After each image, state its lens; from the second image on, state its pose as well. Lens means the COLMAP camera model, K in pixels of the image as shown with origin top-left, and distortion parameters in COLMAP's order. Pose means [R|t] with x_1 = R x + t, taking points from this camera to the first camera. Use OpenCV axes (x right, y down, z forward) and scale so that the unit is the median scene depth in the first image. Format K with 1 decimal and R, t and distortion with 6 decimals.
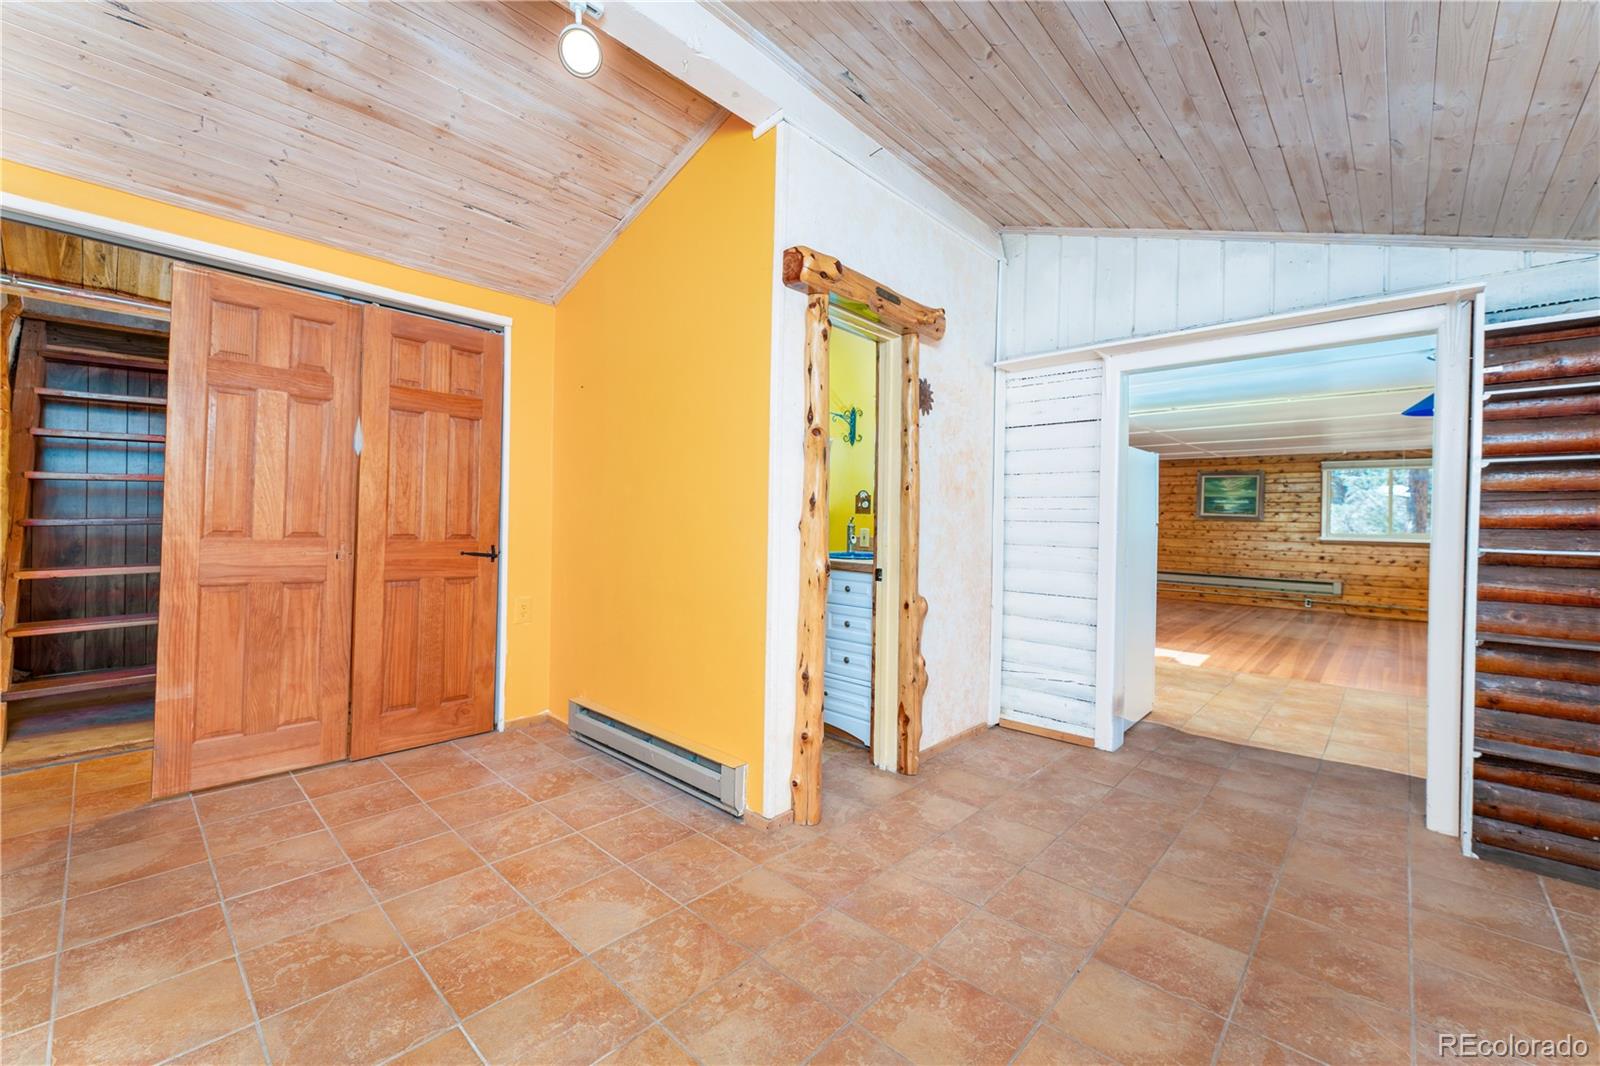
lens RADIAL K [[645.0, 0, 792.8], [0, 645.0, 517.5], [0, 0, 1]] dist [-0.000007, -0.000179]
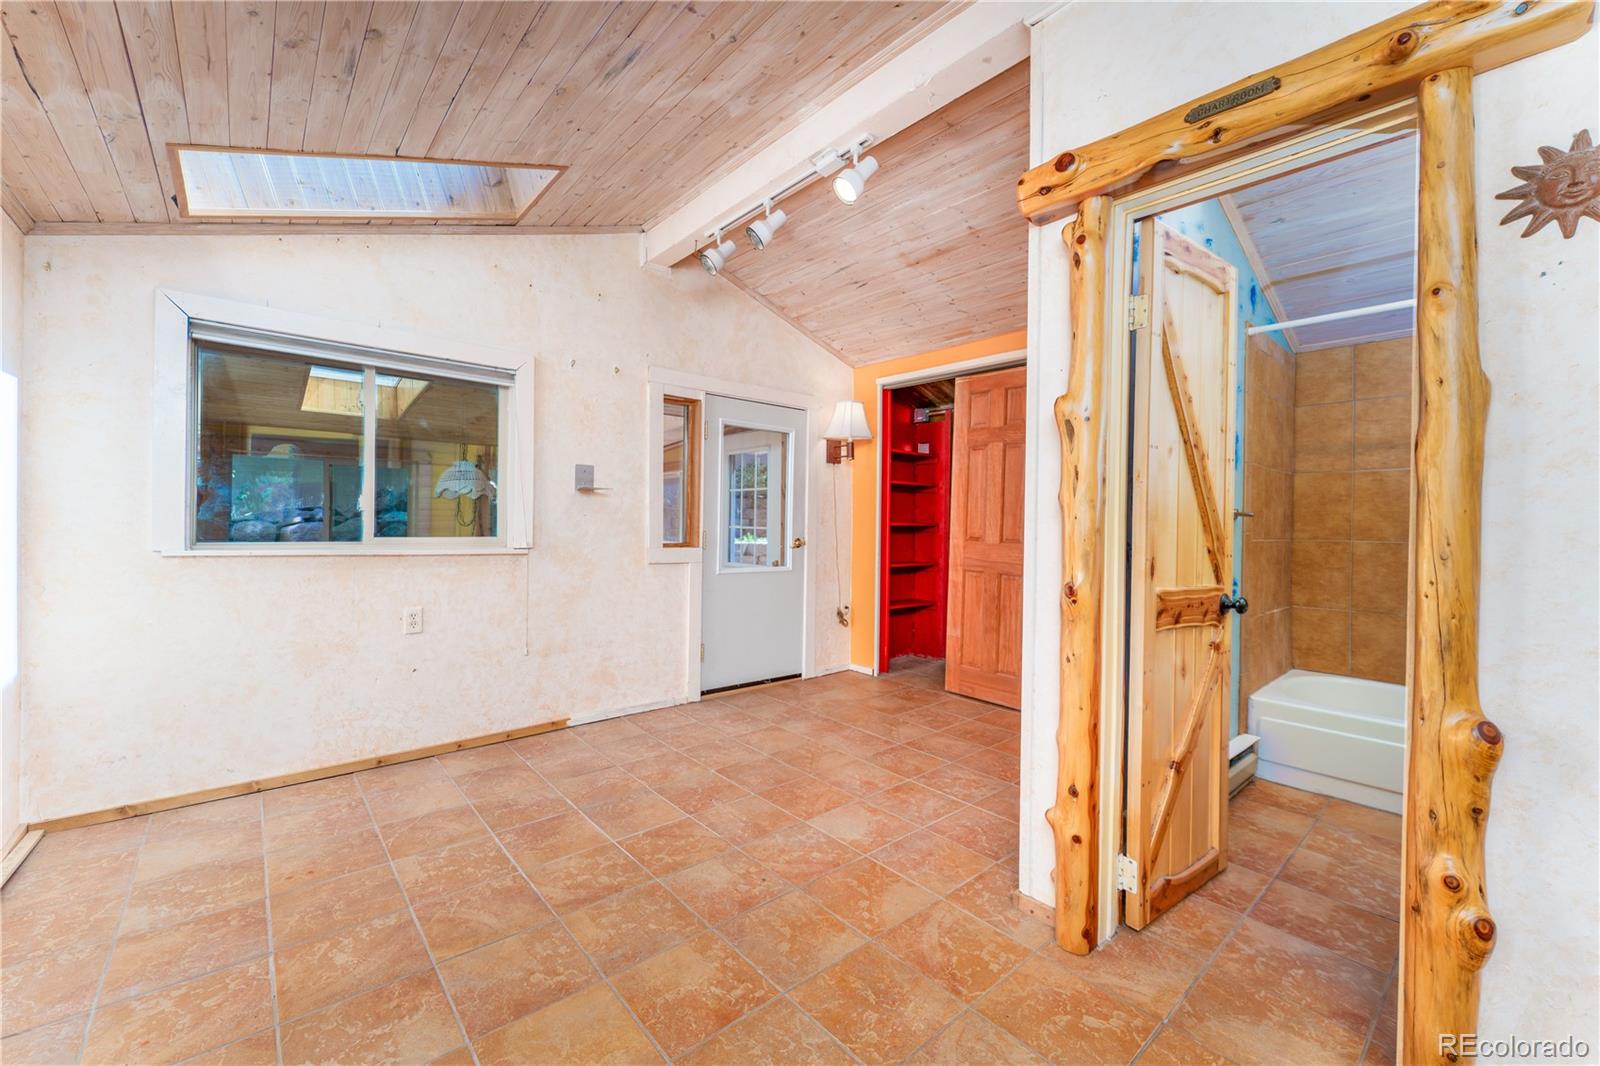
lens RADIAL K [[645.0, 0, 793.5], [0, 645.0, 527.2], [0, 0, 1]] dist [-0.000007, -0.000179]
pose [[-0.112084, -0.012687, -0.993618, 0.896125], [-0.013406, 0.999847, -0.011255, 0.023887], [0.993608, 0.012059, -0.112237, 0.888010]]
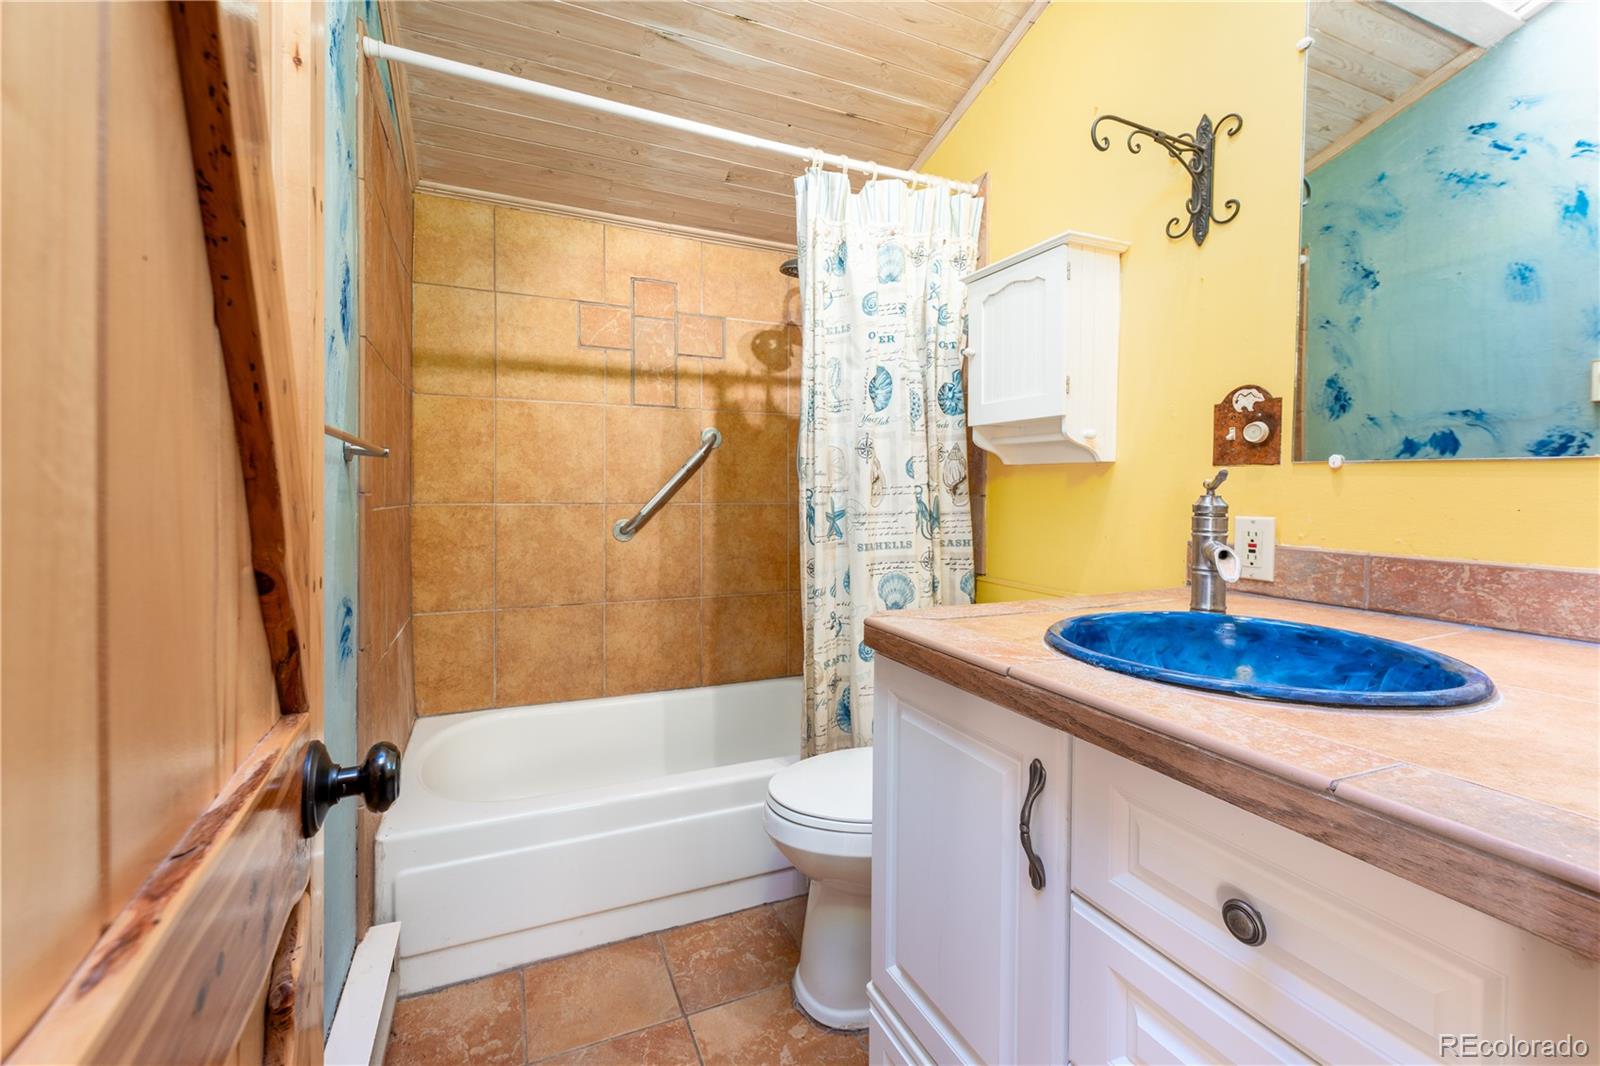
lens RADIAL K [[645.0, 0, 763.5], [0, 645.0, 500.7], [0, 0, 1]] dist [-0.000007, -0.000179]
pose [[0.912958, -0.005110, -0.408021, 0.054982], [0.008393, 0.999945, 0.006256, 0.013831], [0.407966, -0.009136, 0.912951, 1.266246]]
